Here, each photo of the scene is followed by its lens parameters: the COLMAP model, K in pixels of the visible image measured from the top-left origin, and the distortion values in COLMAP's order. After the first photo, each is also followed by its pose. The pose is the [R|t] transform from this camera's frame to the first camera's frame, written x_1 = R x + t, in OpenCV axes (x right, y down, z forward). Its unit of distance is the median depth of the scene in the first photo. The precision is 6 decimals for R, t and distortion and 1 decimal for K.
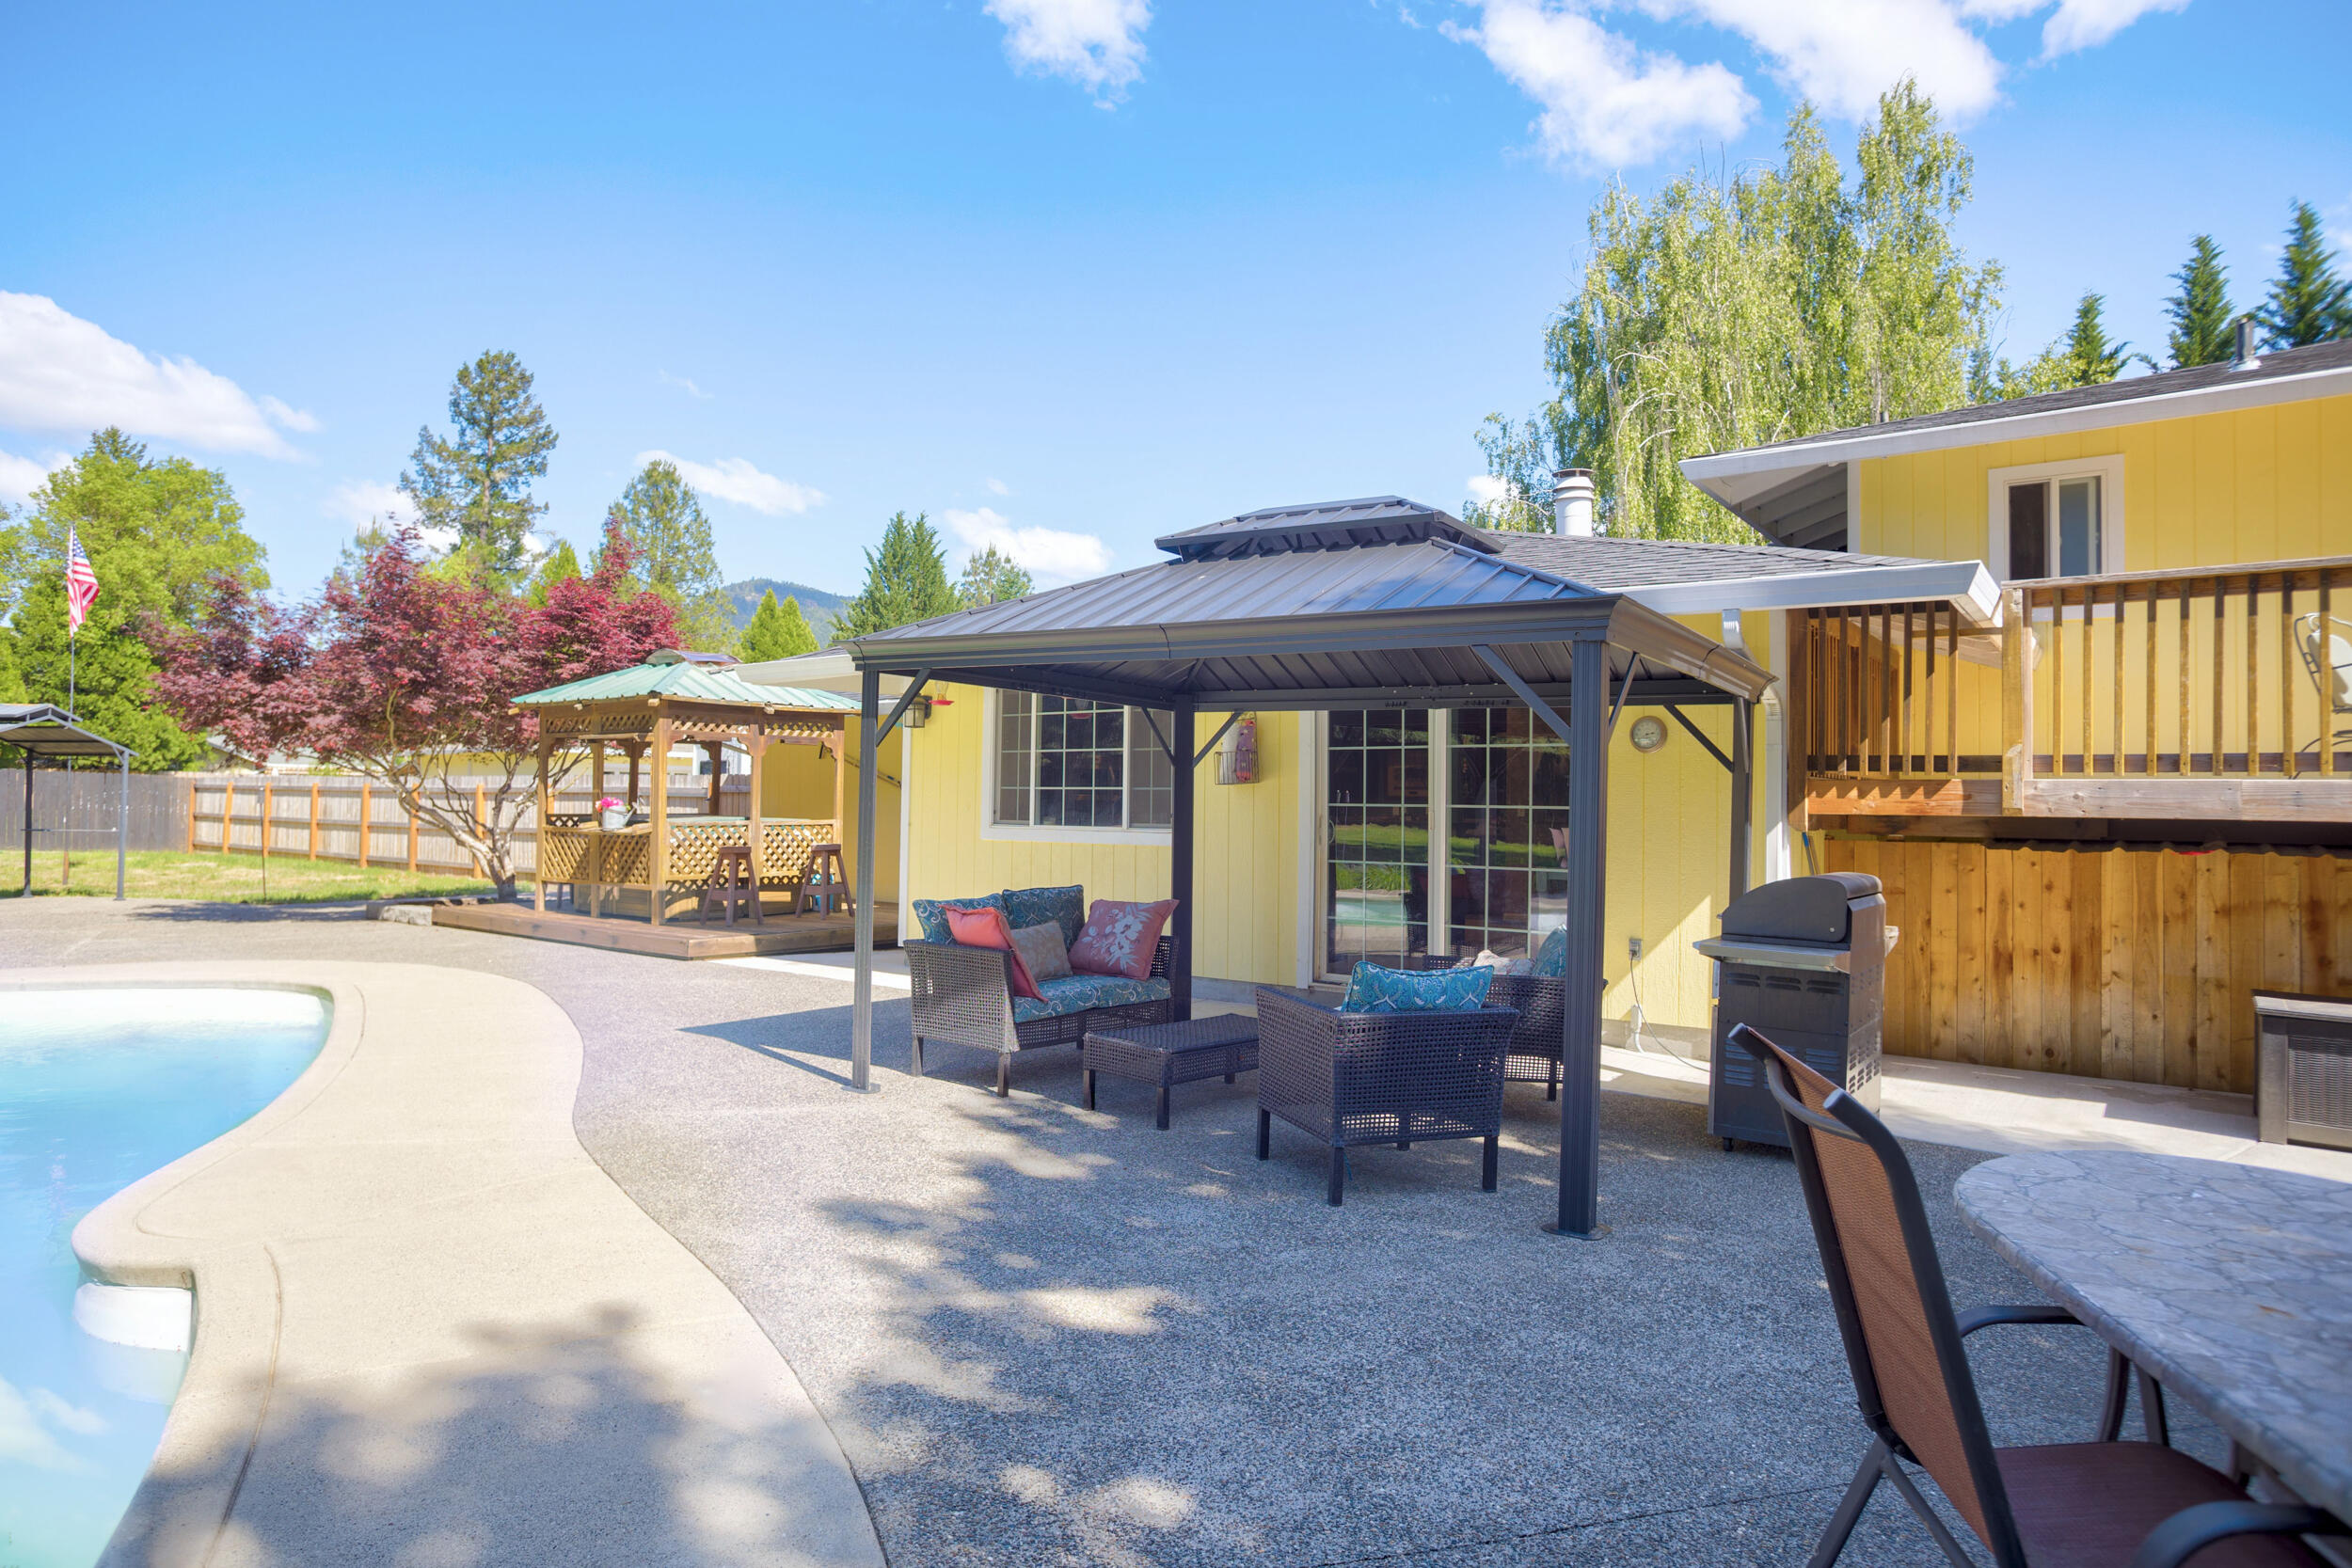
lens RADIAL K [[1295.6, 0, 1176.0], [0, 1295.6, 784.0], [0, 0, 1]] dist [-0.112445, 0.108404]
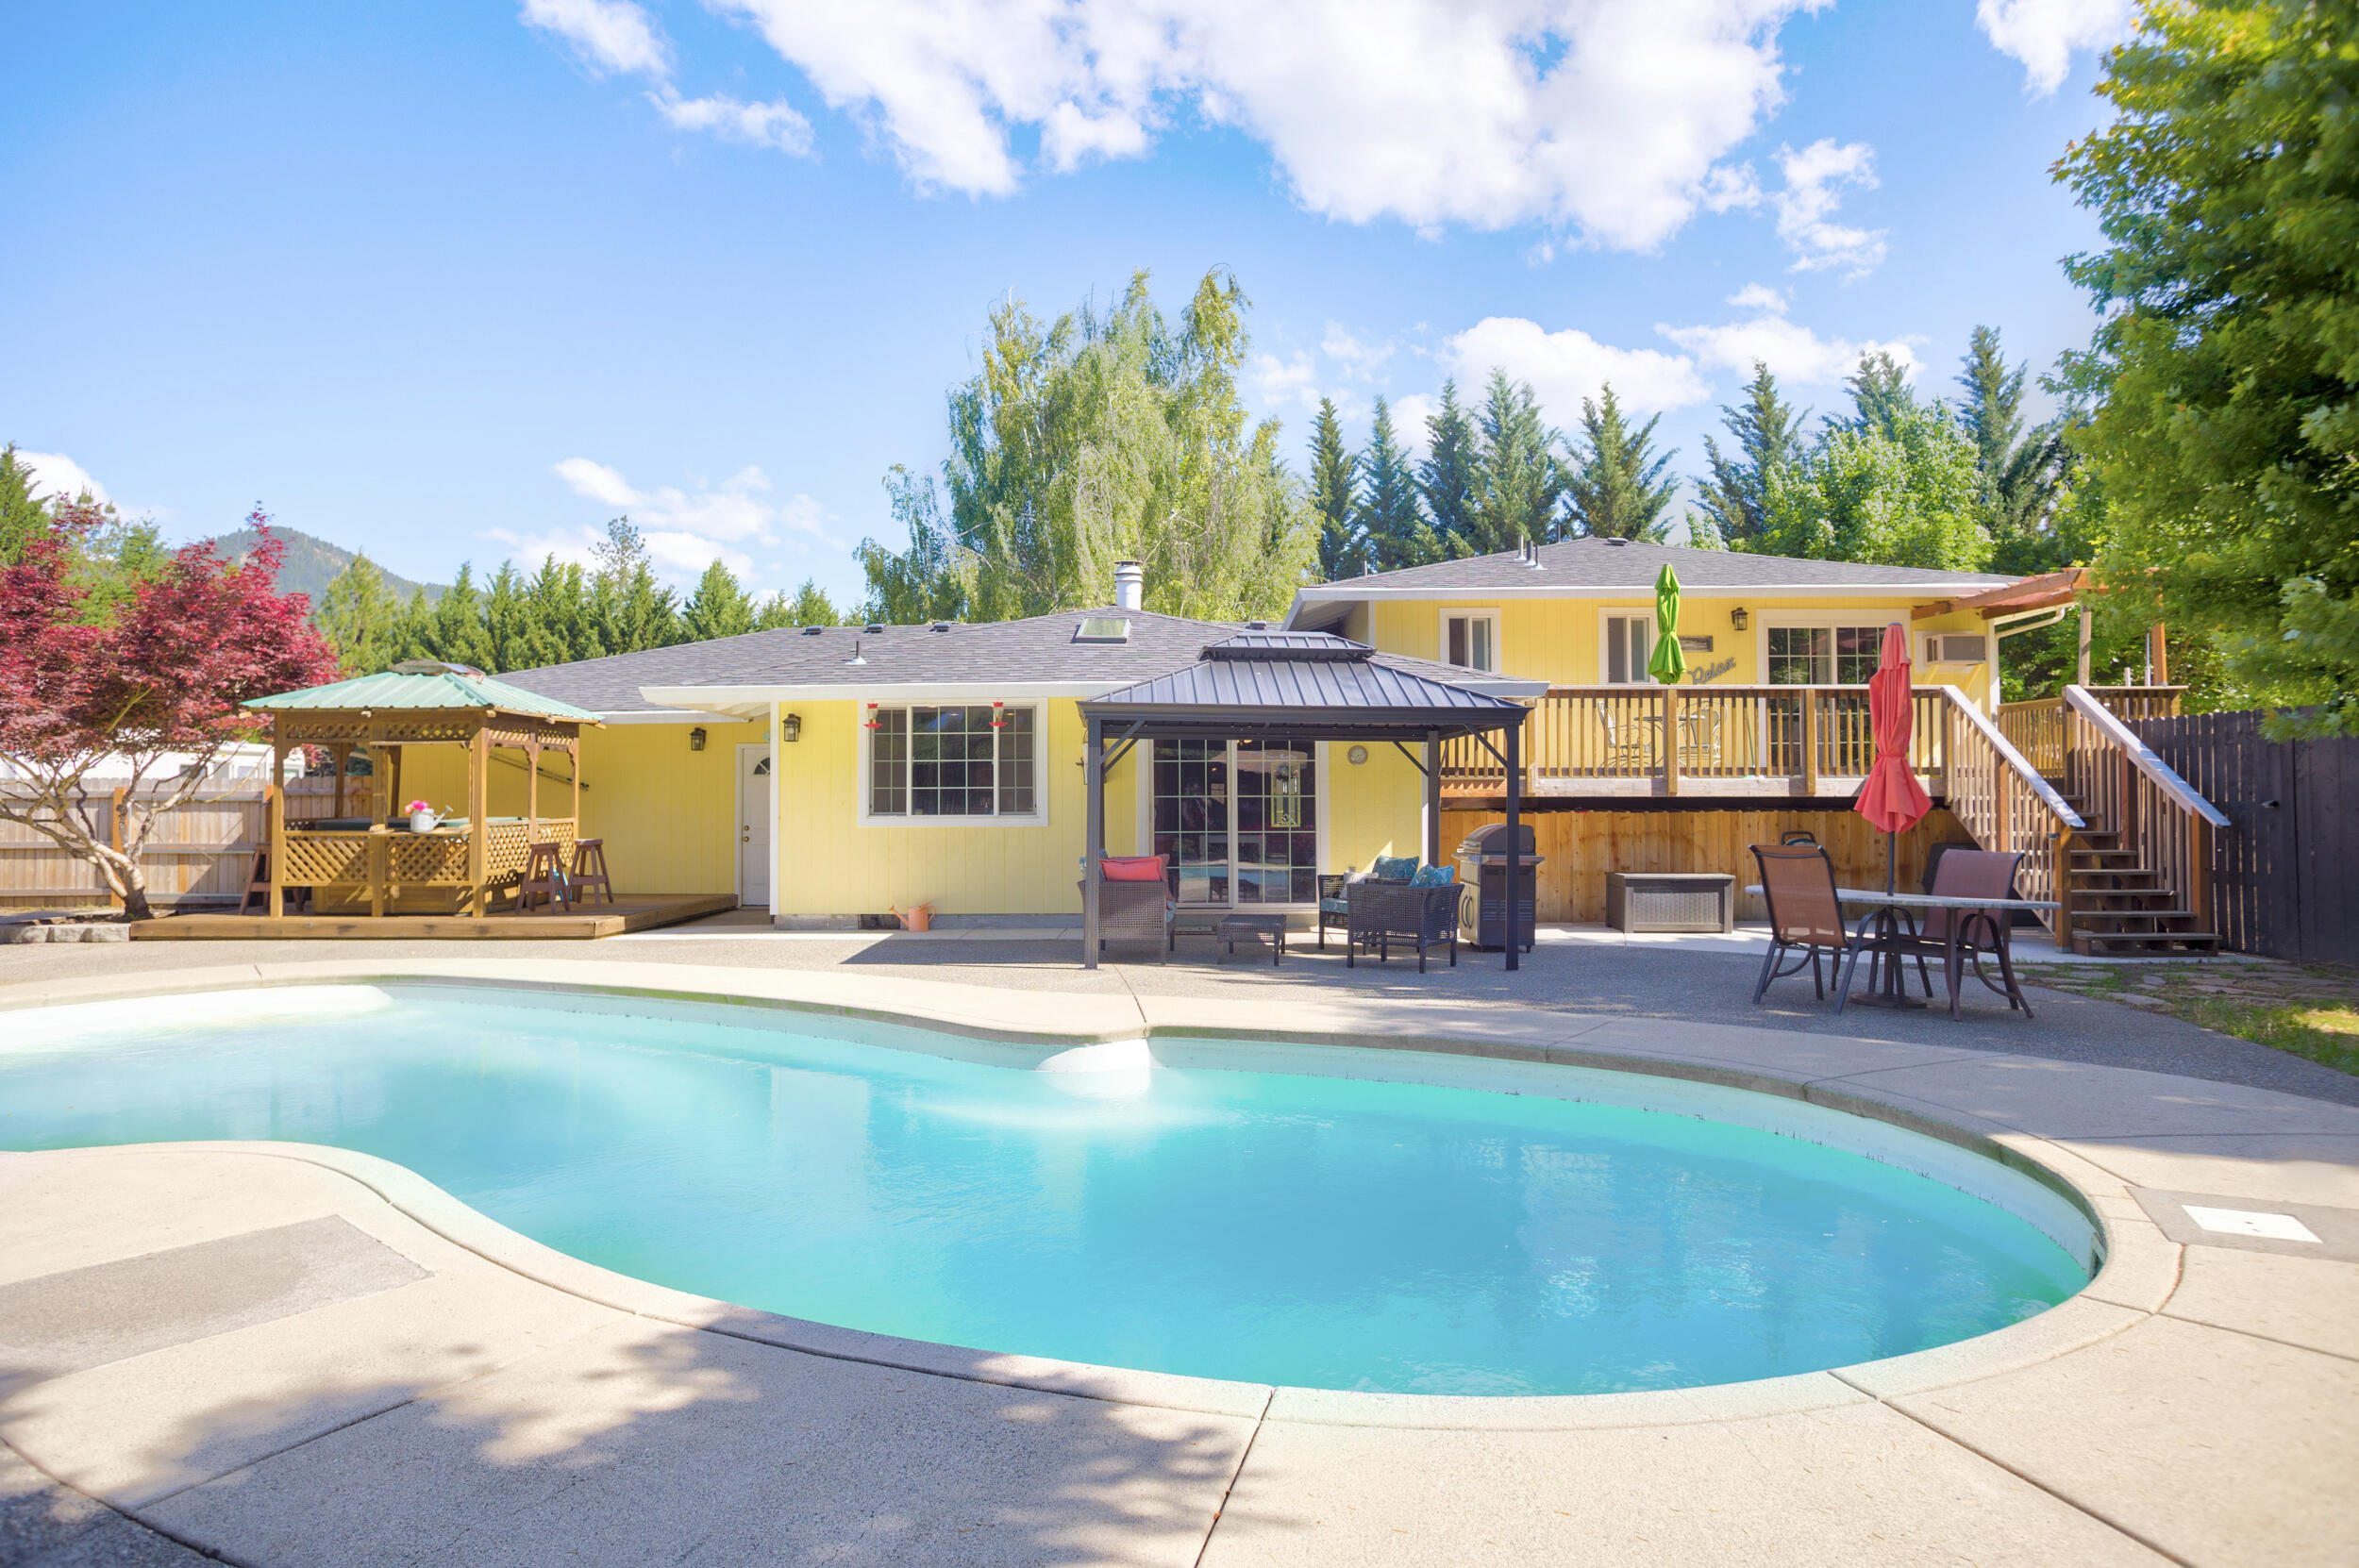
lens RADIAL K [[1325.2, 0, 1081.9], [0, 1325.2, 775.1], [0, 0, 1]] dist [-0.062157, 0.038408]
pose [[0.832406, -0.004713, 0.554147, -0.777108], [0.005809, 0.999983, -0.000221, -0.009656], [-0.554137, 0.003402, 0.832419, -0.276040]]
